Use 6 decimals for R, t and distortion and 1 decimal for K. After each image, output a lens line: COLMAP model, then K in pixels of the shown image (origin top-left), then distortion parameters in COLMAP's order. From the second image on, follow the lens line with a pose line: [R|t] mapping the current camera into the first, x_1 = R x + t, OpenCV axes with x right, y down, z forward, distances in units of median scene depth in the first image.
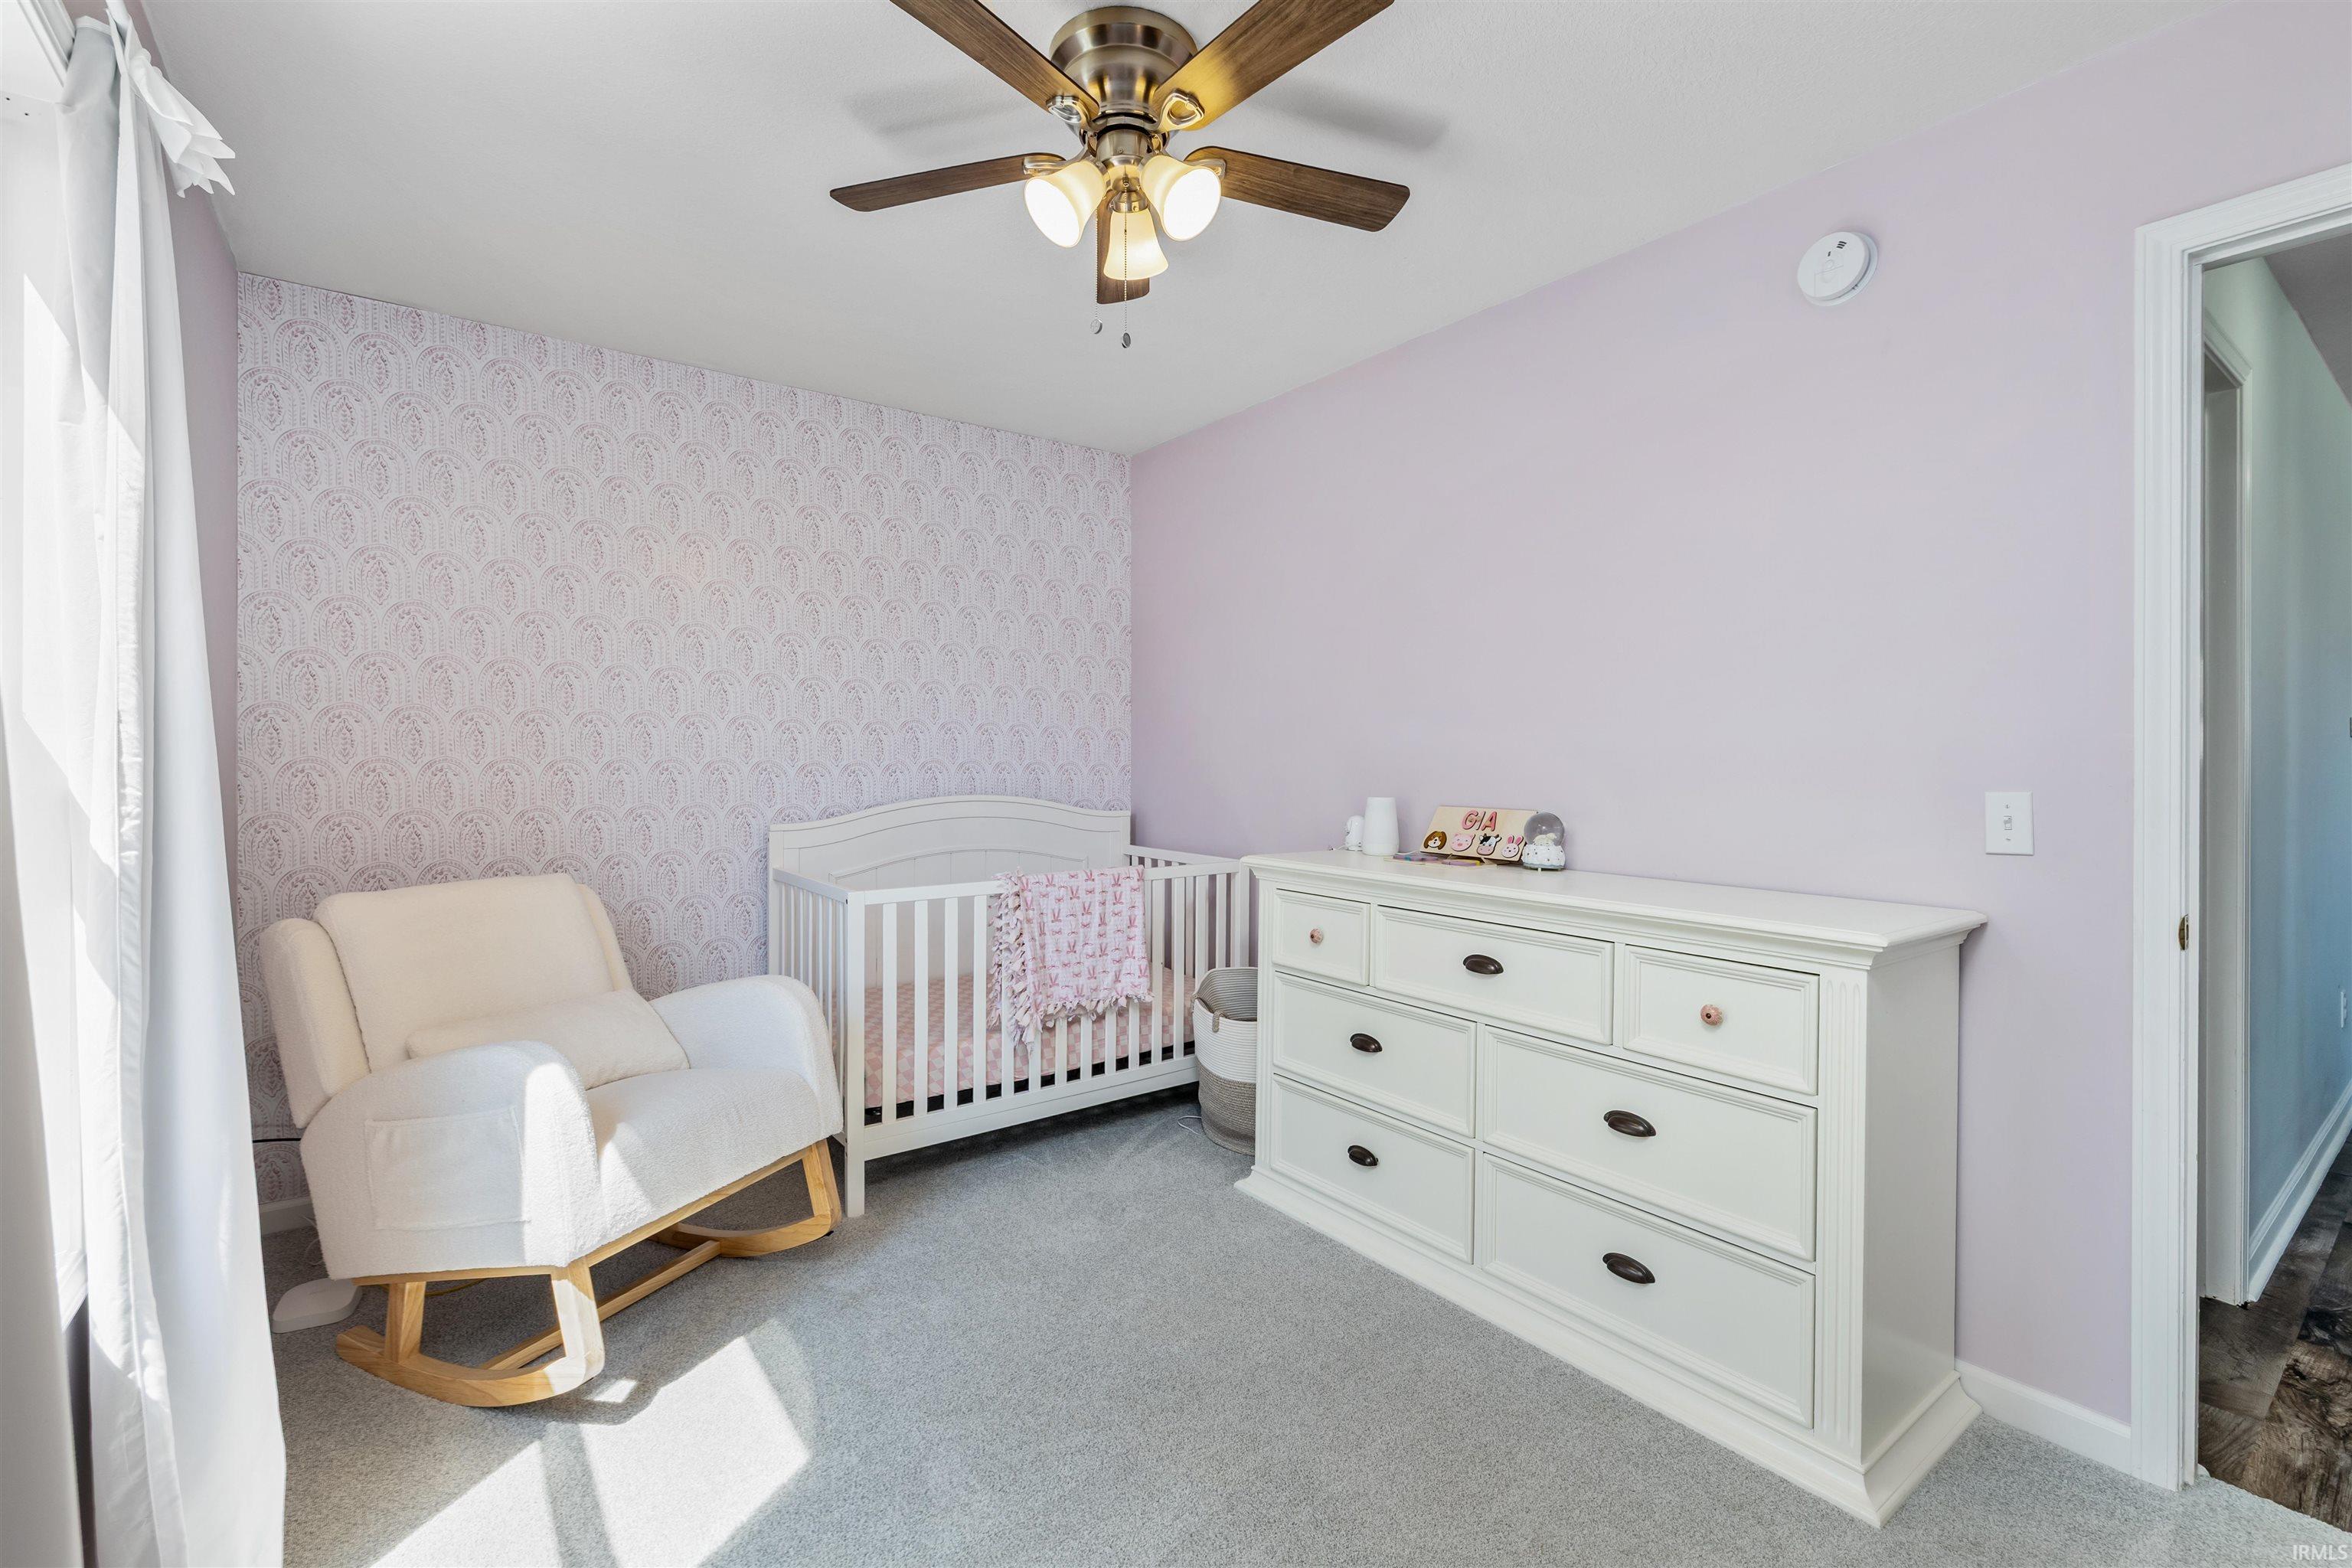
lens RADIAL K [[1012.9, 0, 1185.3], [0, 1012.9, 746.2], [0, 0, 1]] dist [-0.002588, -0.000078]
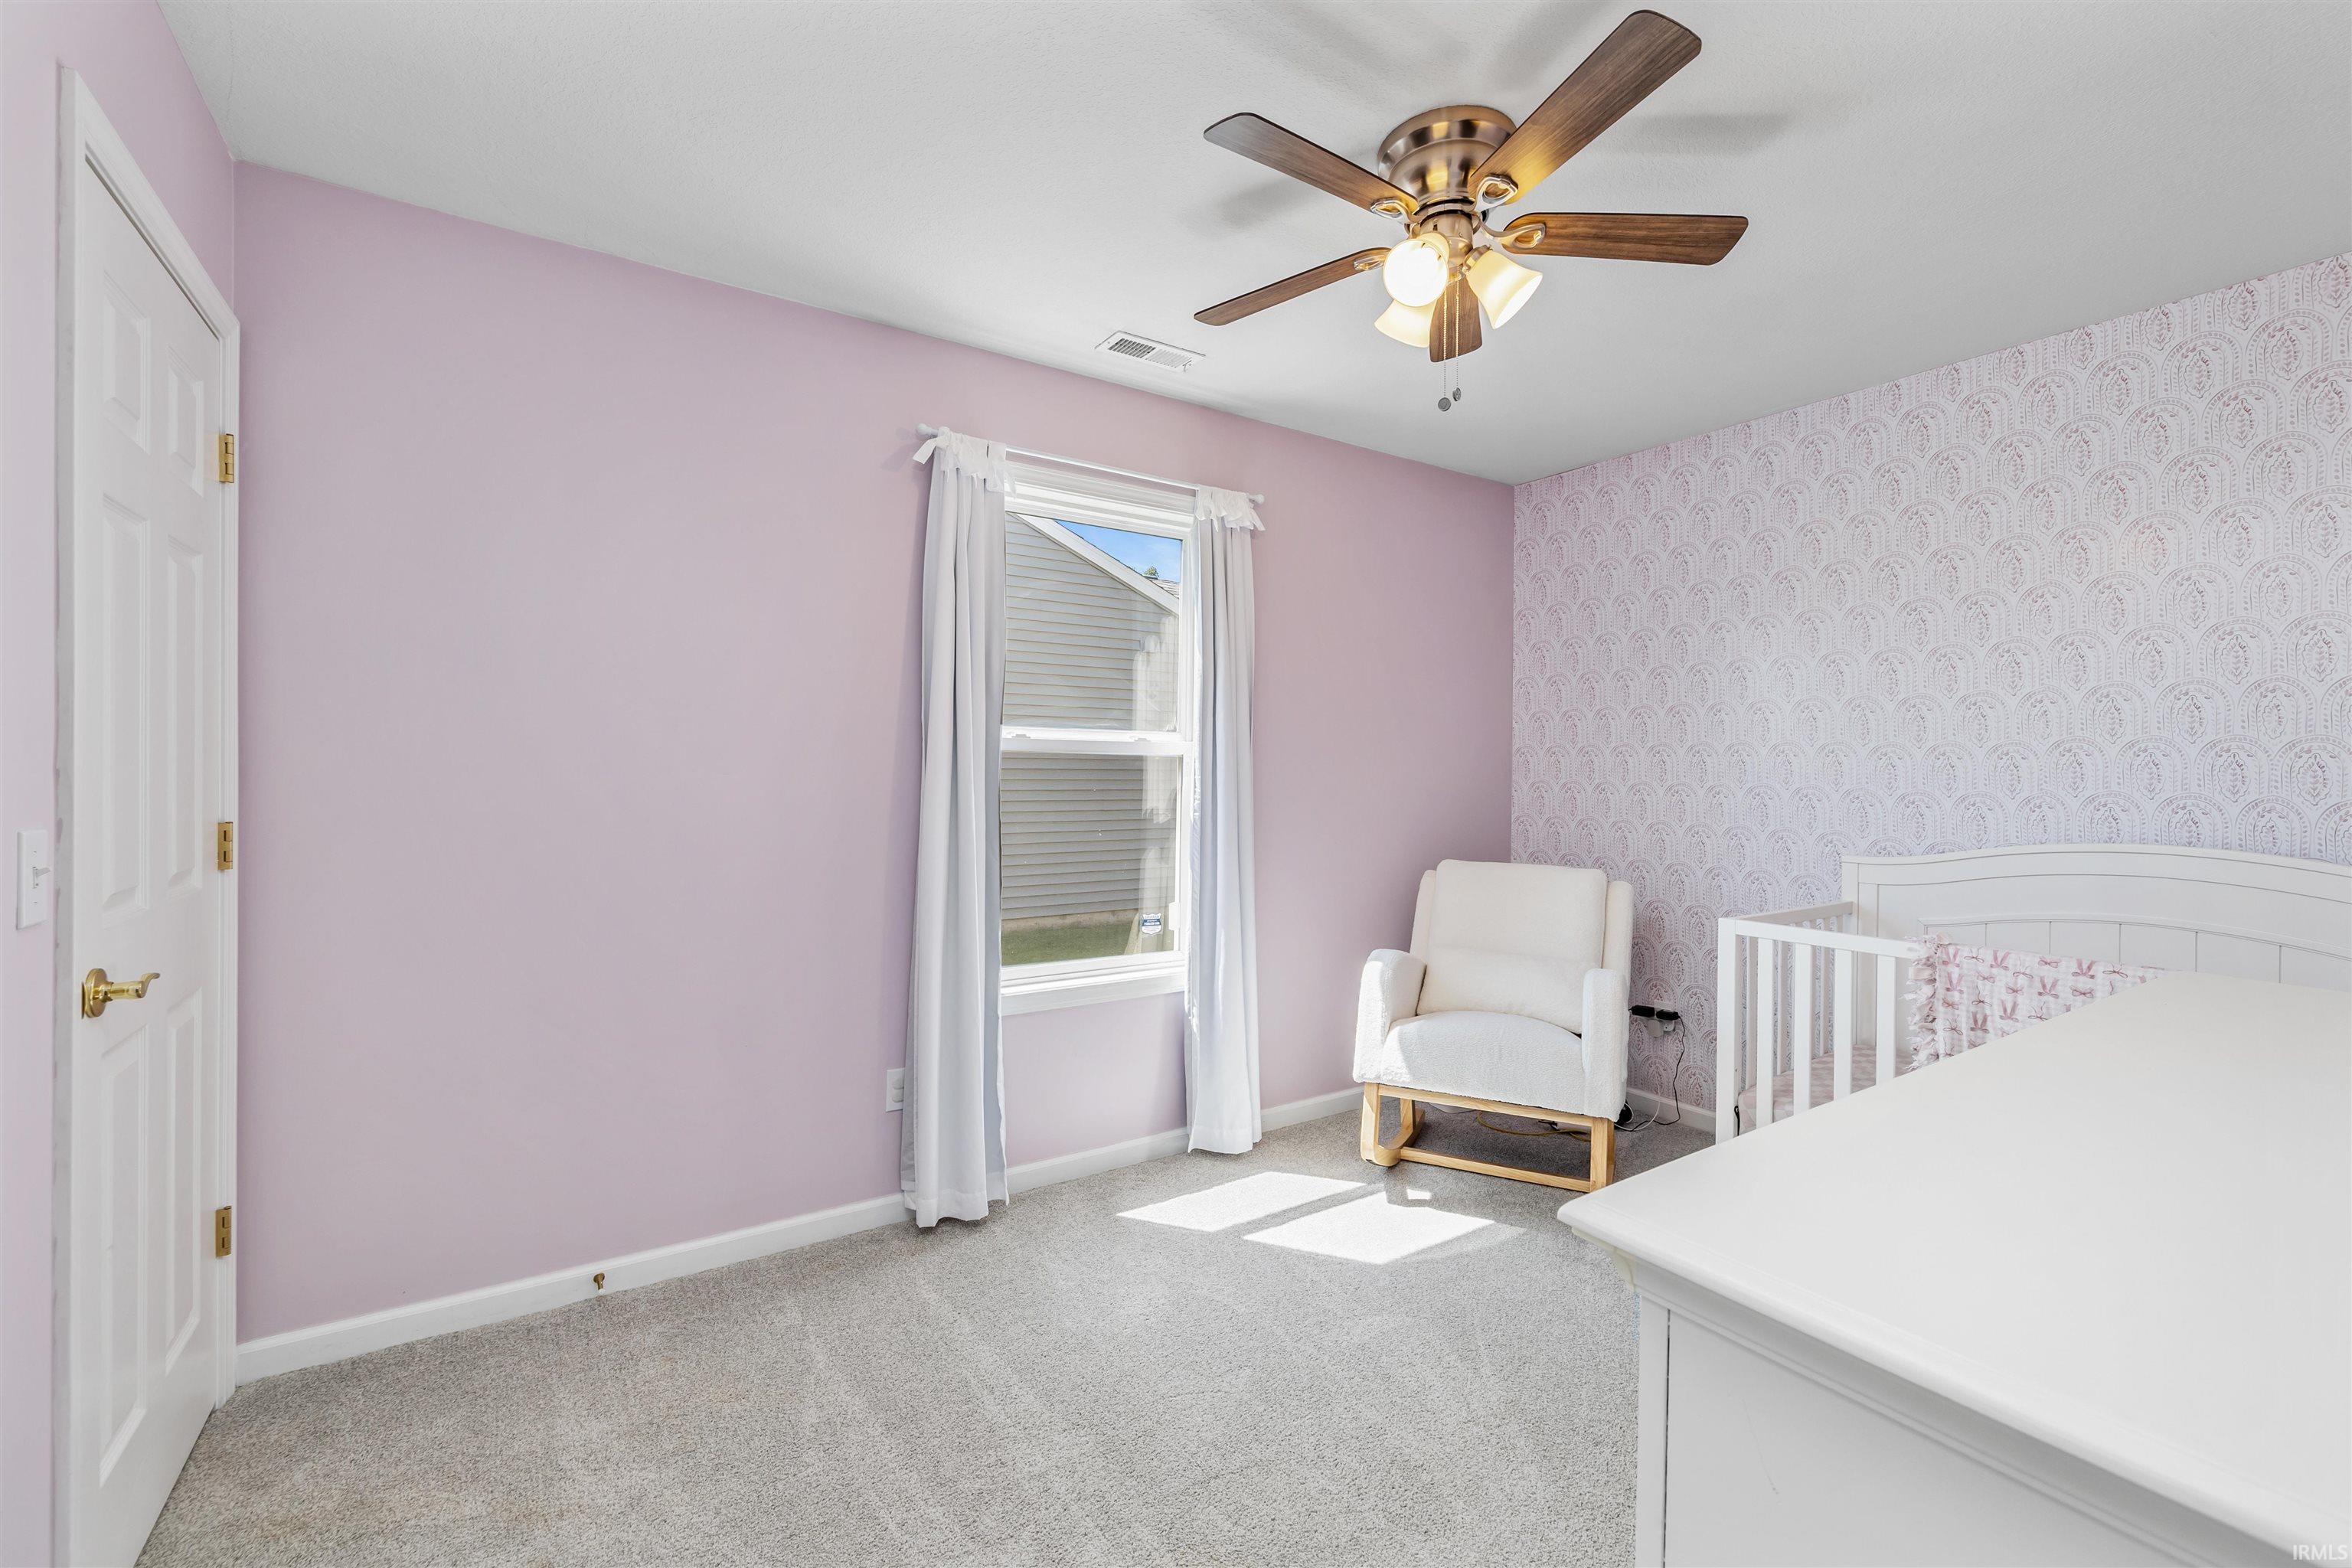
lens RADIAL K [[989.2, 0, 1167.2], [0, 989.2, 763.6], [0, 0, 1]] dist [-0.000177, -0.000101]
pose [[-0.068333, -0.010329, -0.997609, 0.626924], [-0.009618, 0.999907, -0.009694, 0.006629], [0.997616, 0.008933, -0.068426, 0.474945]]
